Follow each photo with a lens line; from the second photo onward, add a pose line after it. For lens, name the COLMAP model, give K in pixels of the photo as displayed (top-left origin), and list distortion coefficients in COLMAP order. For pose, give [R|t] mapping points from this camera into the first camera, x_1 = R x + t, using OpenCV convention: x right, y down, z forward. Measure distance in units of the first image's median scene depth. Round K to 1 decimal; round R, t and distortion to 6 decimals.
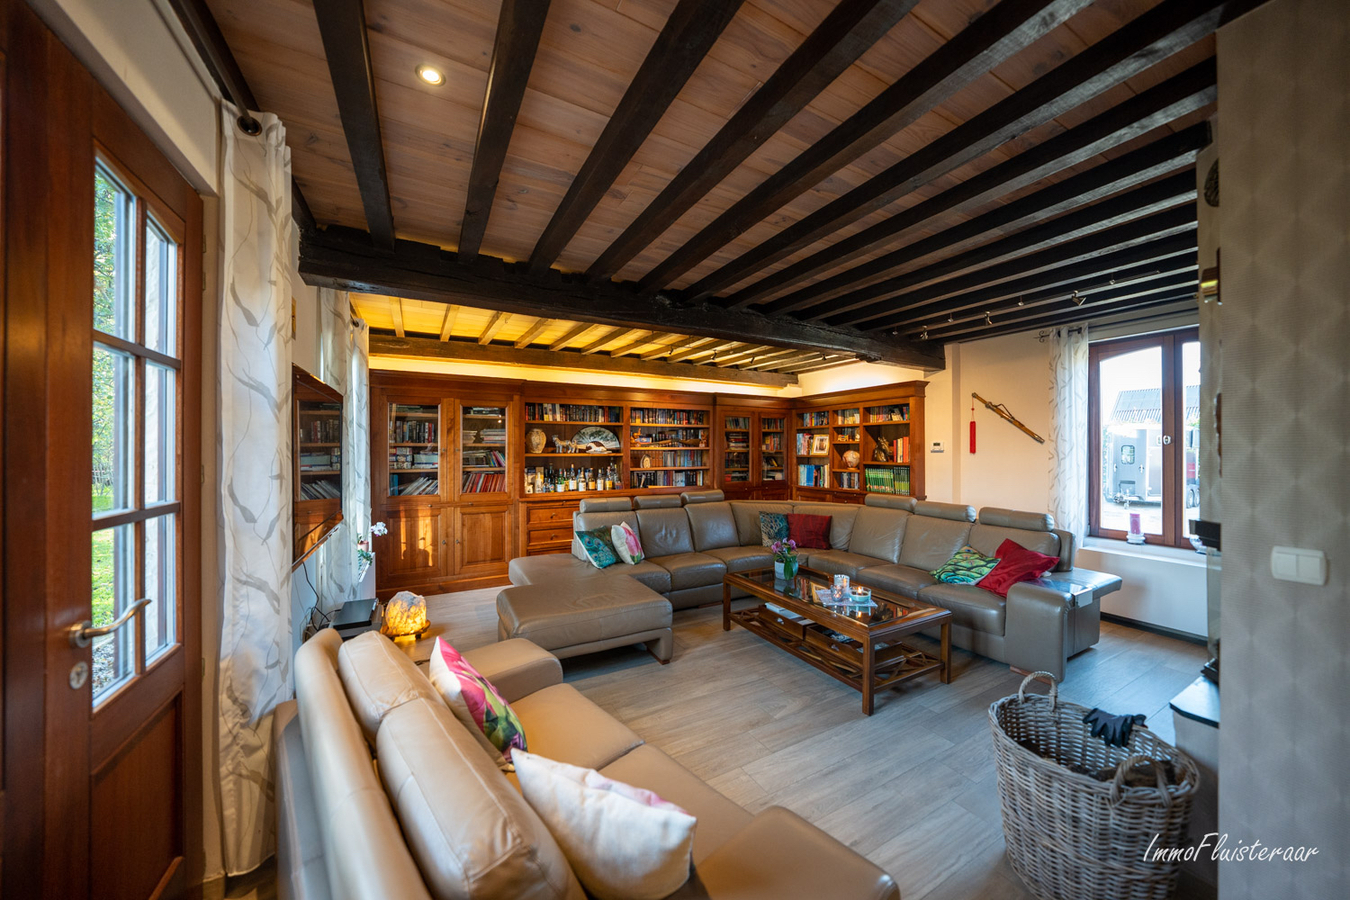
lens RADIAL K [[481.0, 0, 669.3], [0, 481.0, 447.3], [0, 0, 1]] dist [-0.002956, 0.000134]
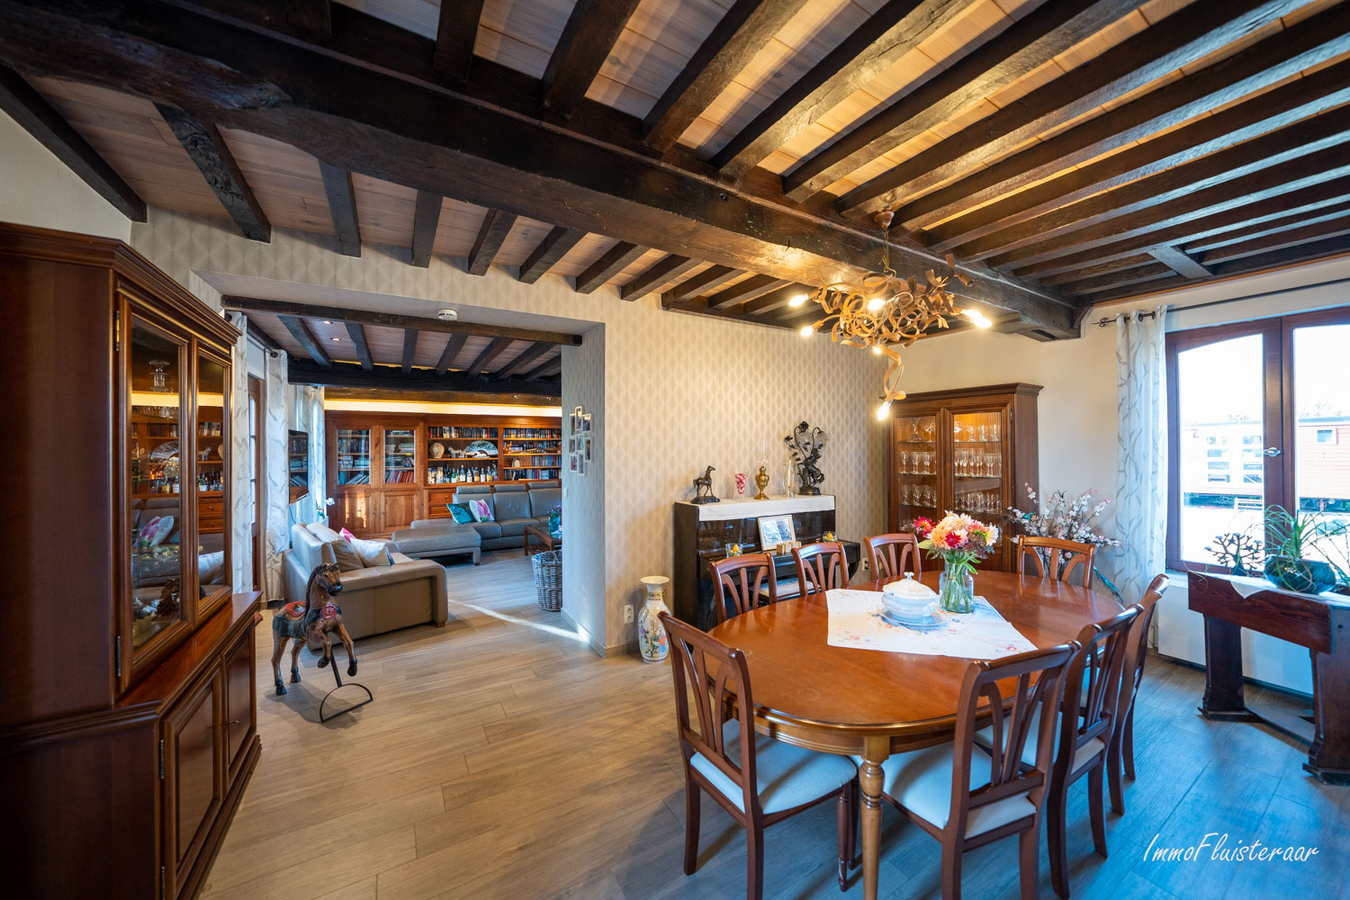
lens RADIAL K [[481.0, 0, 680.7], [0, 481.0, 446.3], [0, 0, 1]] dist [-0.002956, 0.000134]
pose [[0.998374, -0.003510, 0.056888, 0.469820], [0.003495, 0.999994, 0.000371, -0.027217], [-0.056889, -0.000171, 0.998381, -0.675438]]
